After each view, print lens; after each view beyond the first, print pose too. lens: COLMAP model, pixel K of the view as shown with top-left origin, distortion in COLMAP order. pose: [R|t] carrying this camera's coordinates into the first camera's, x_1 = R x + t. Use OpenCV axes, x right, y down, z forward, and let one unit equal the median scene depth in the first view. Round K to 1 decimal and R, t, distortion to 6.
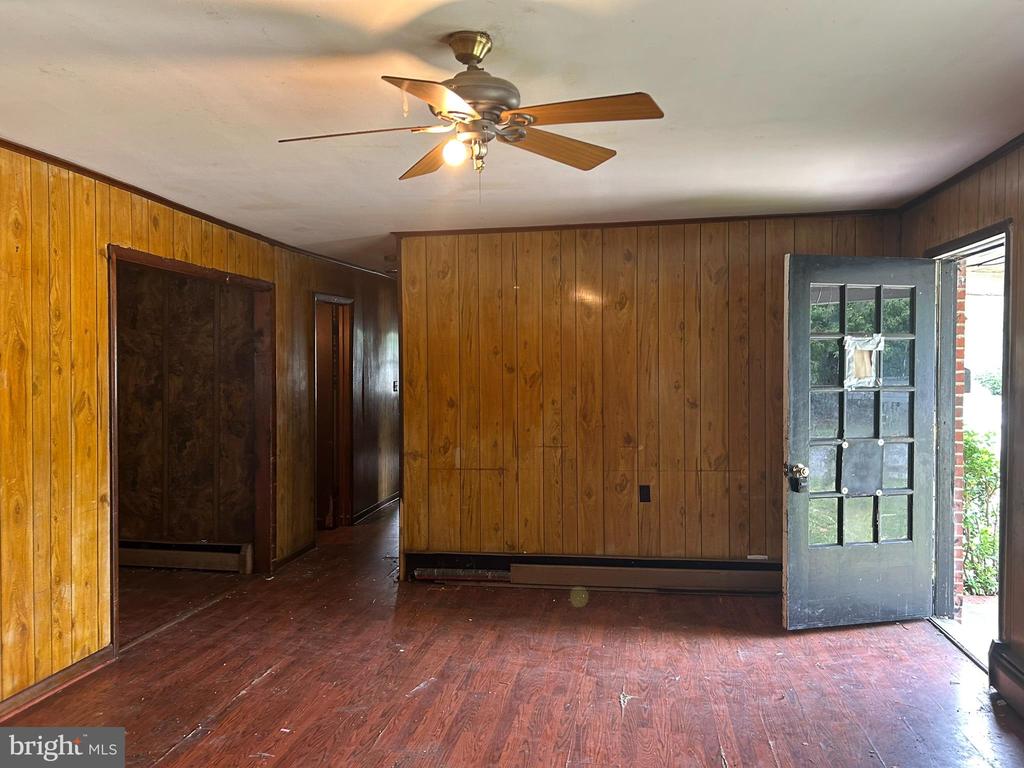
lens RADIAL K [[768.4, 0, 513.6], [0, 768.4, 383.2], [0, 0, 1]] dist [0.002115, -0.001306]
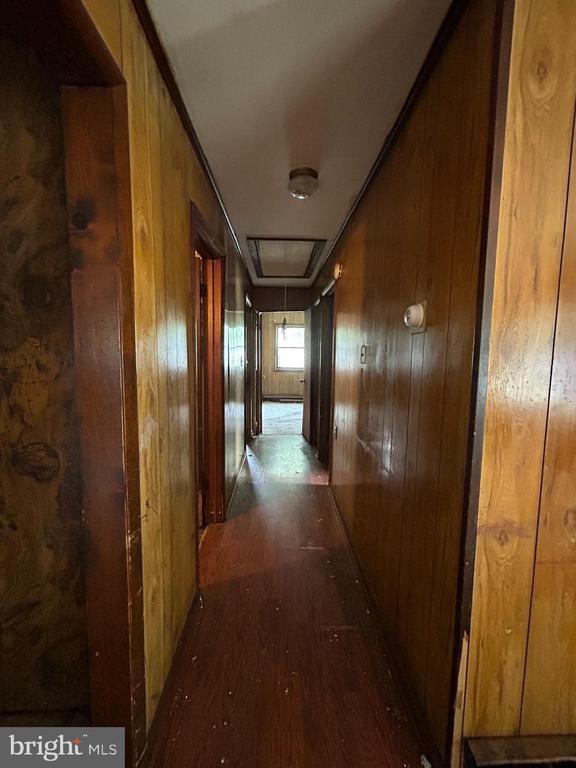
lens RADIAL K [[314.9, 0, 284.7], [0, 314.9, 387.9], [0, 0, 1]] dist [0.002192, 0.000188]
pose [[0.984198, -0.003019, 0.177045, -0.258904], [-0.010935, 0.996910, 0.077788, 0.005163], [-0.176733, -0.078495, 0.981124, 0.815831]]
